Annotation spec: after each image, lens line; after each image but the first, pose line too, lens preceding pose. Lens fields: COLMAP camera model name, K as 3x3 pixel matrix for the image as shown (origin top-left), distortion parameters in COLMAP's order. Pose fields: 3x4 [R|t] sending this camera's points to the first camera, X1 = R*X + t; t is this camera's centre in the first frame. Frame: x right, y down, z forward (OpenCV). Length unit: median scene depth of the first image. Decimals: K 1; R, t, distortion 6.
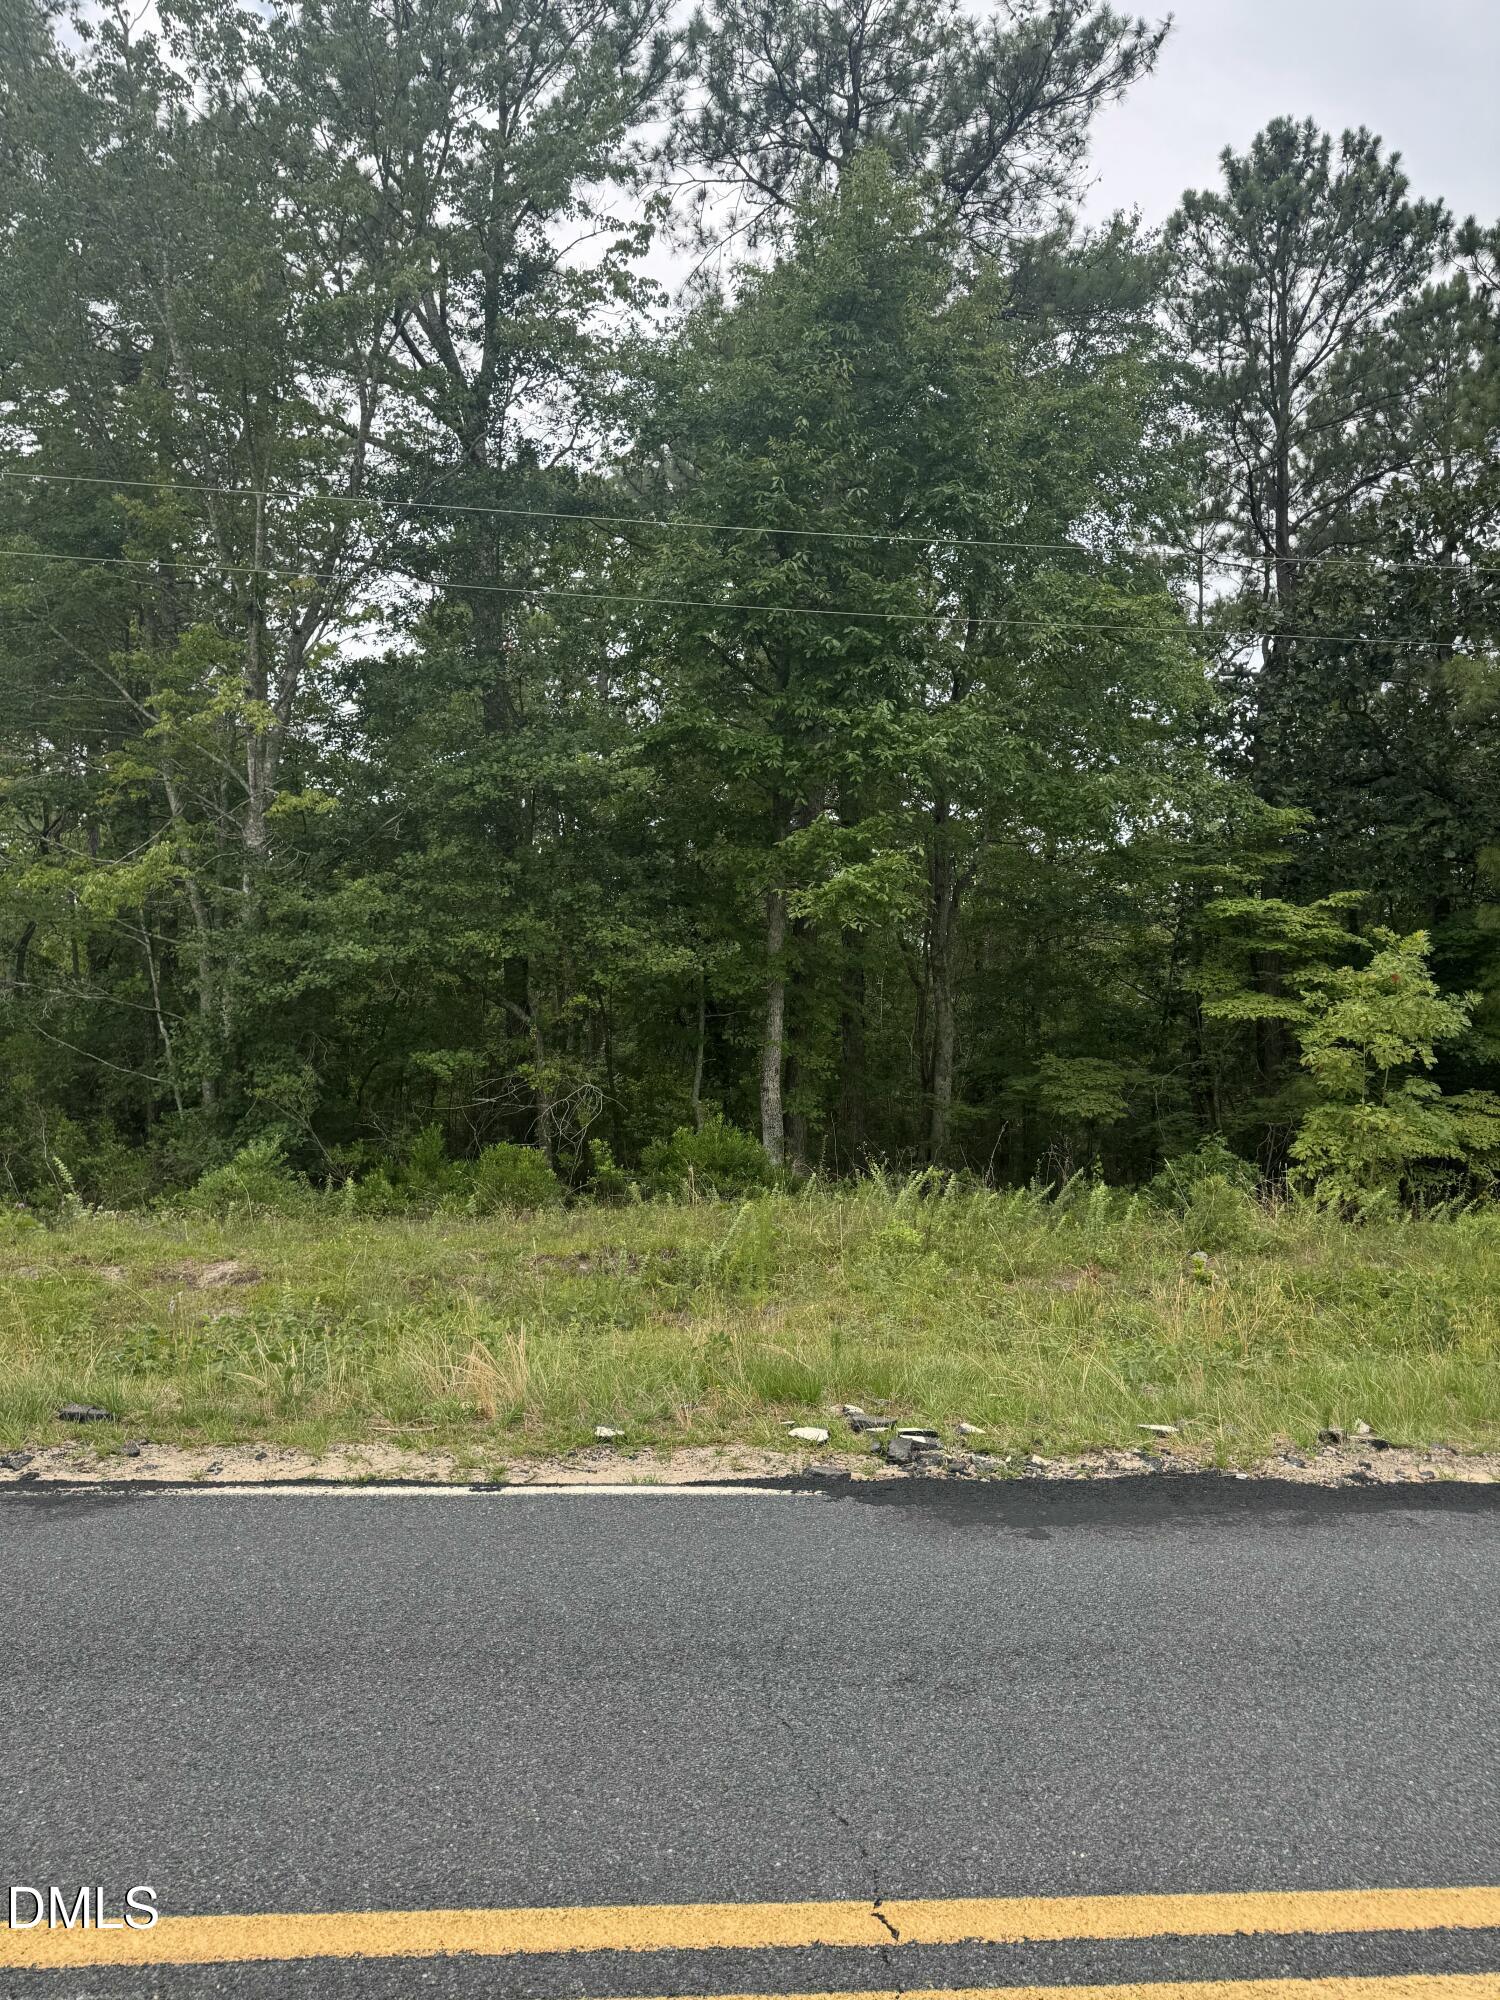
lens RADIAL K [[1495.1, 0, 765.1], [0, 1495.1, 997.4], [0, 0, 1]] dist [0.132523, -0.141983]
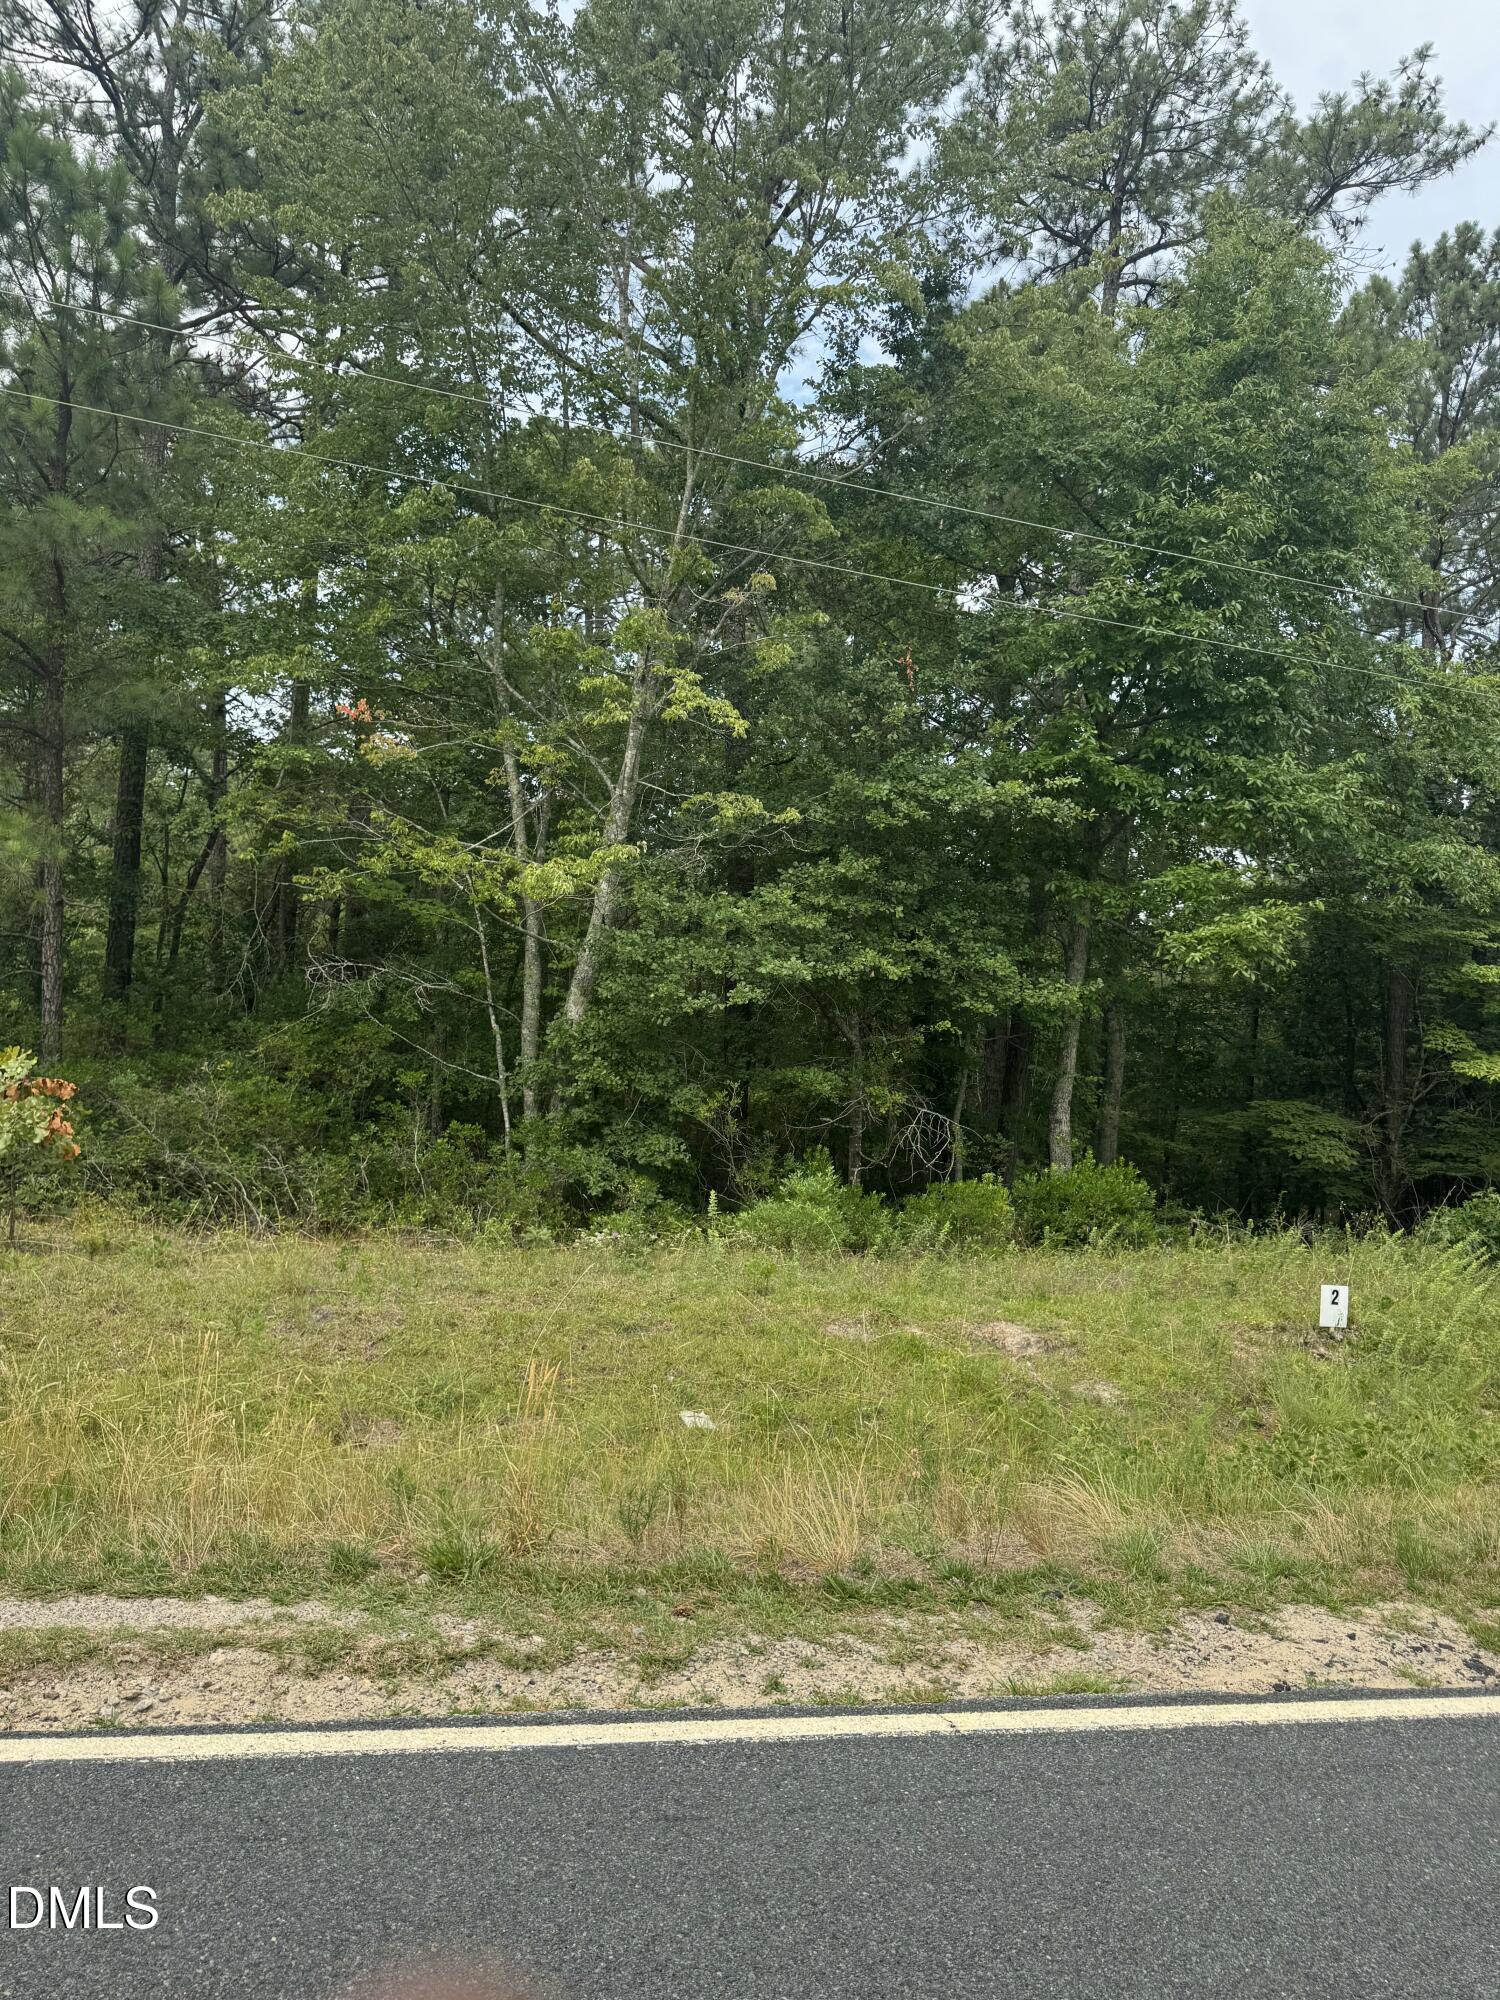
lens RADIAL K [[1496.4, 0, 760.8], [0, 1496.4, 1016.8], [0, 0, 1]] dist [0.118050, -0.167382]
pose [[0.982939, 0.067292, 0.171180, -0.532839], [-0.072157, 0.997143, 0.022350, -0.023850], [-0.169187, -0.034320, 0.984986, 0.064543]]
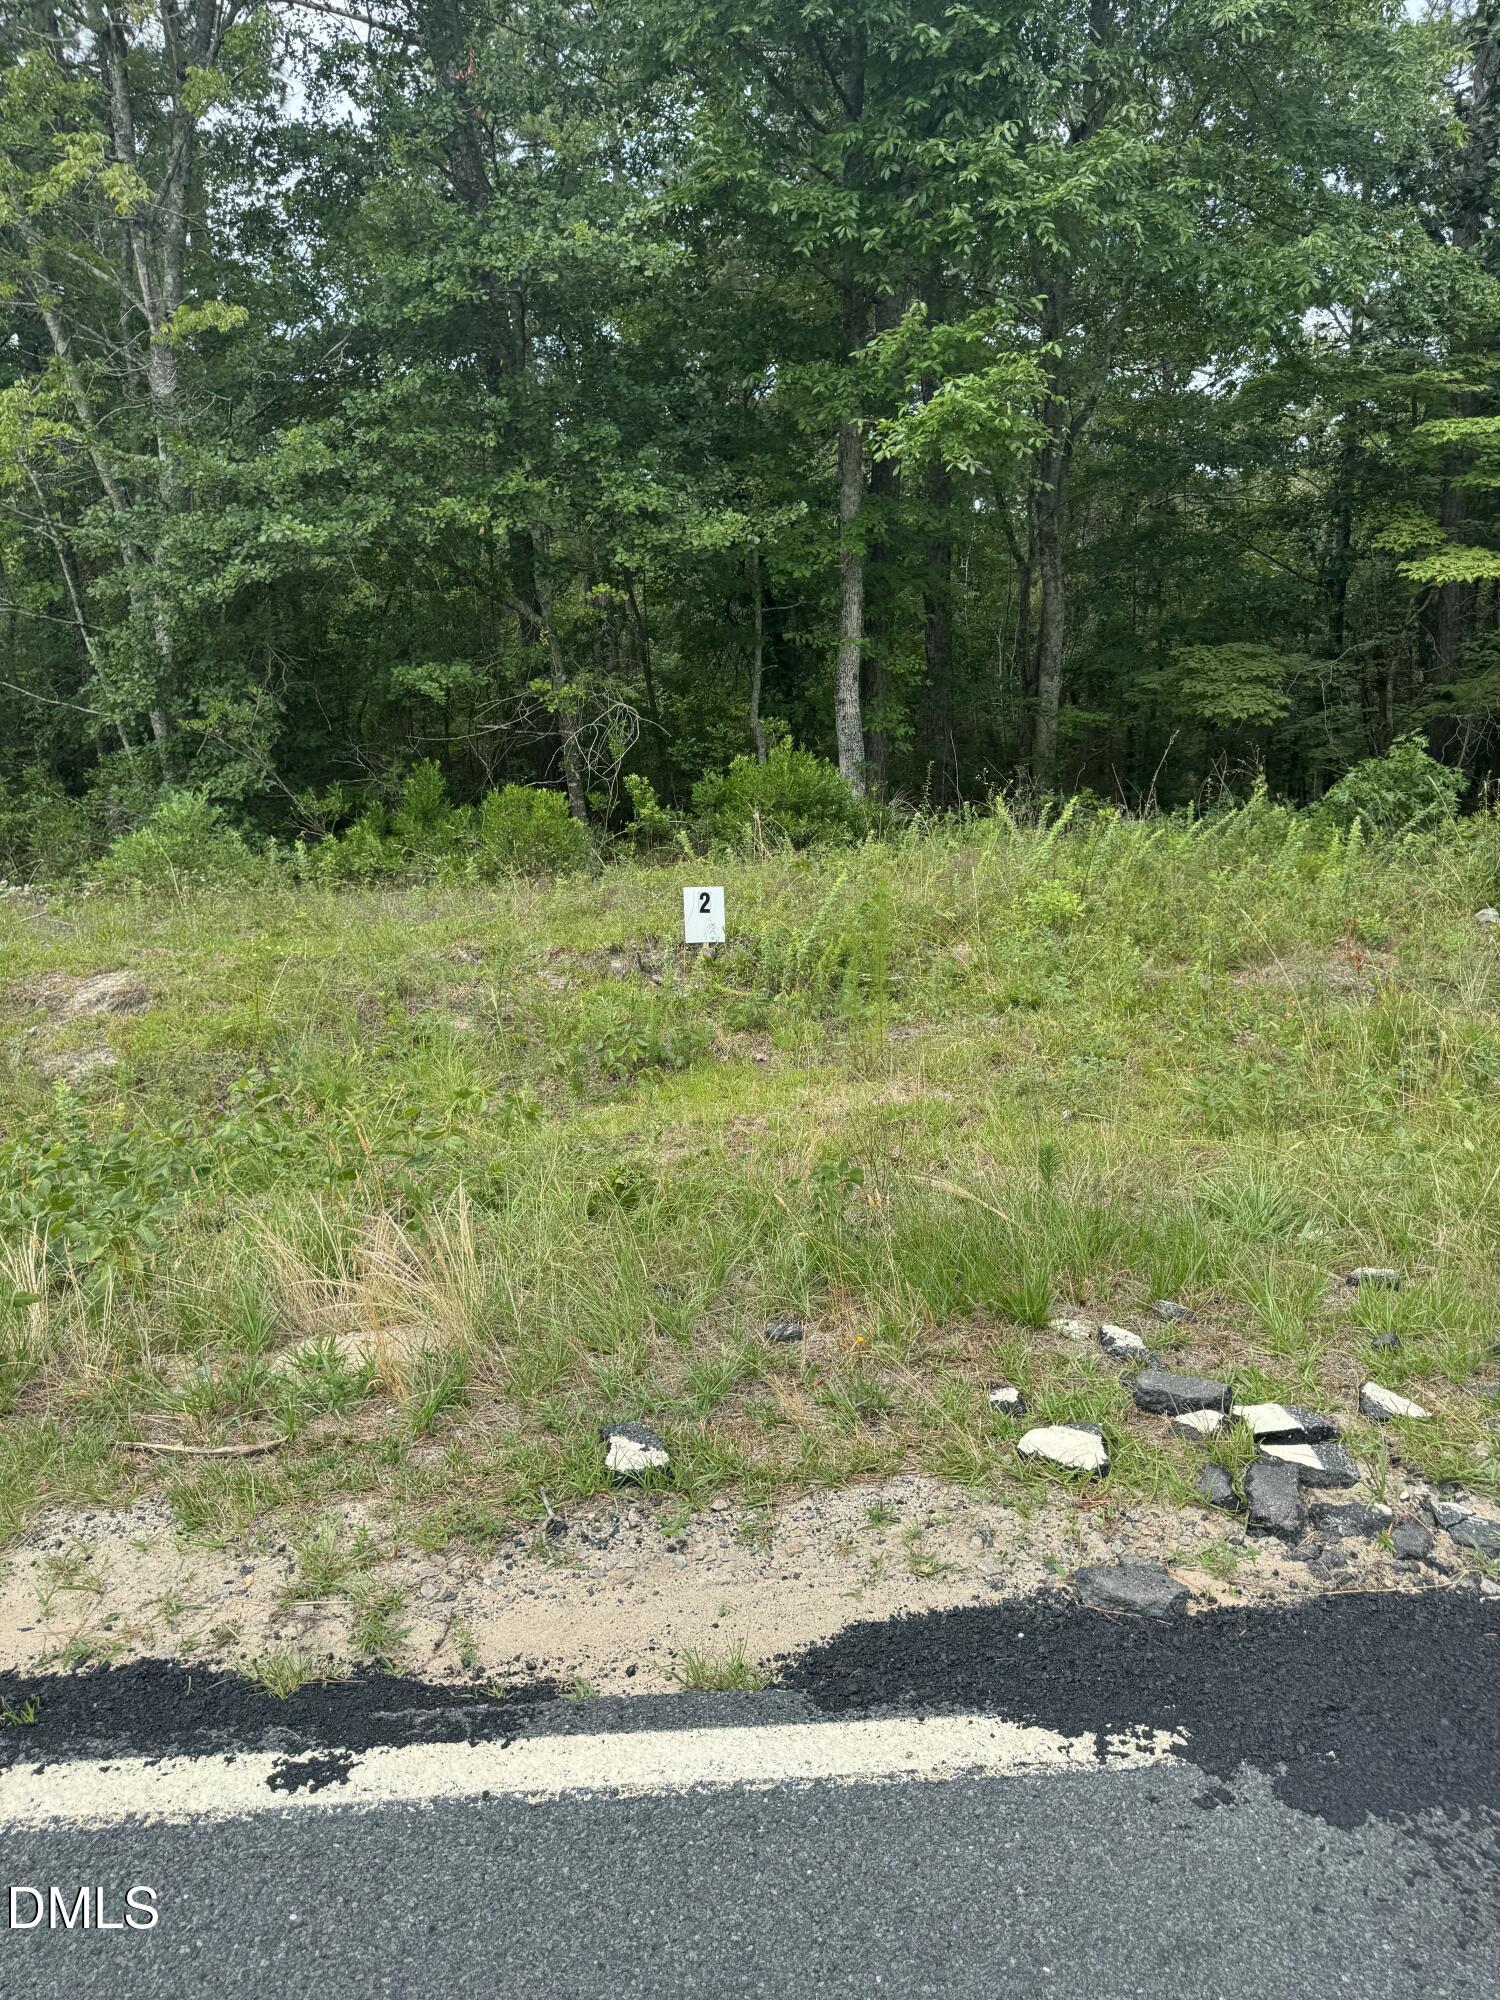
lens RADIAL K [[1496.4, 0, 760.8], [0, 1496.4, 1016.8], [0, 0, 1]] dist [0.118050, -0.167382]
pose [[0.998633, -0.027941, -0.044175, -0.017050], [0.038620, 0.963924, 0.263359, 0.014539], [0.035223, -0.264705, 0.963686, 0.248998]]
